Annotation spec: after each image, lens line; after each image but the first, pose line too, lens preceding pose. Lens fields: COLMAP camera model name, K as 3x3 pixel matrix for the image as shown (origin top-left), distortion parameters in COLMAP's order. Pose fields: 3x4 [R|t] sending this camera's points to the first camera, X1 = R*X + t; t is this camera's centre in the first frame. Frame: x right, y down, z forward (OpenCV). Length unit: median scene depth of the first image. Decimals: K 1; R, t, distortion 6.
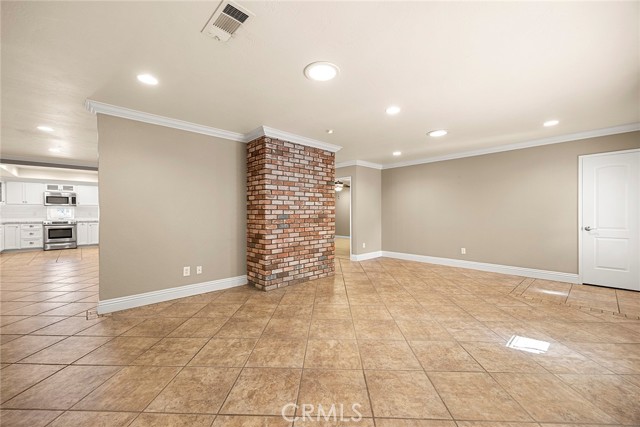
lens RADIAL K [[253.2, 0, 324.3], [0, 253.2, 216.0], [0, 0, 1]] dist [0.000452, -0.000185]
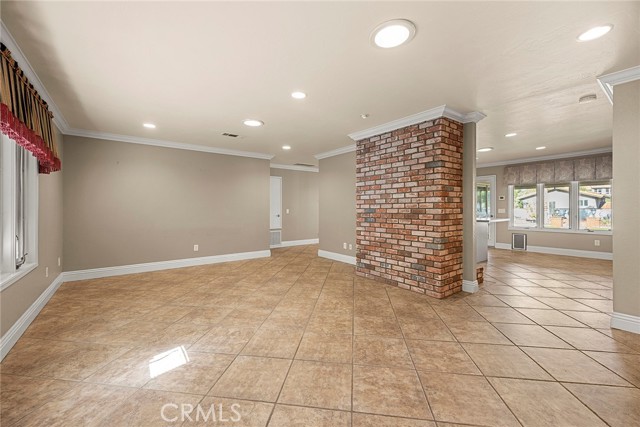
lens RADIAL K [[263.0, 0, 317.9], [0, 263.0, 208.0], [0, 0, 1]] dist [-0.001672, -0.000384]
pose [[-0.105884, 0.003618, -0.994372, 0.841383], [-0.008395, 0.999954, 0.004532, -0.010891], [0.994343, 0.008827, -0.105849, 0.819114]]
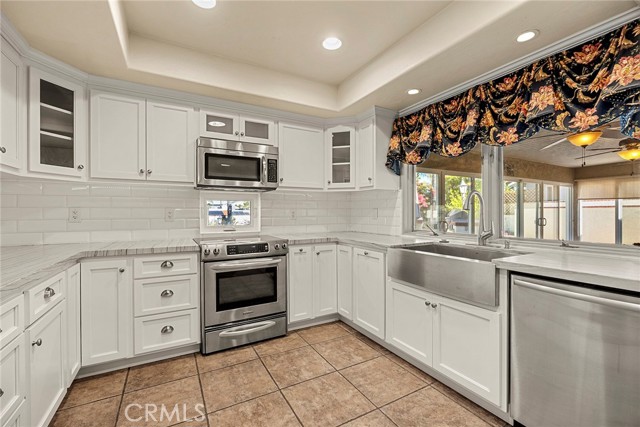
lens RADIAL K [[275.6, 0, 320.0], [0, 275.6, 213.5], [0, 0, 1]] dist [-0.003598, -0.000315]
pose [[0.970380, -0.000437, -0.241585, -1.725778], [-0.001921, 0.999953, -0.009525, -0.015605], [0.241578, 0.009707, 0.970333, 1.410927]]
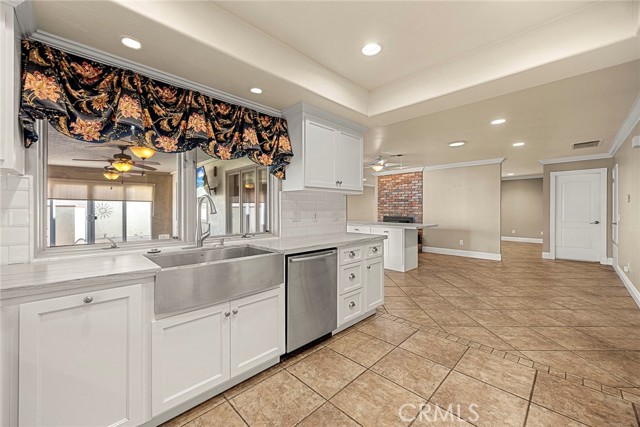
lens RADIAL K [[250.9, 0, 318.1], [0, 250.9, 211.1], [0, 0, 1]] dist [0.002998, 0.000024]
pose [[-0.026385, -0.006053, 0.999634, -2.044030], [0.013326, 0.999891, 0.006407, -0.031594], [-0.999563, 0.013490, -0.026302, 1.753337]]
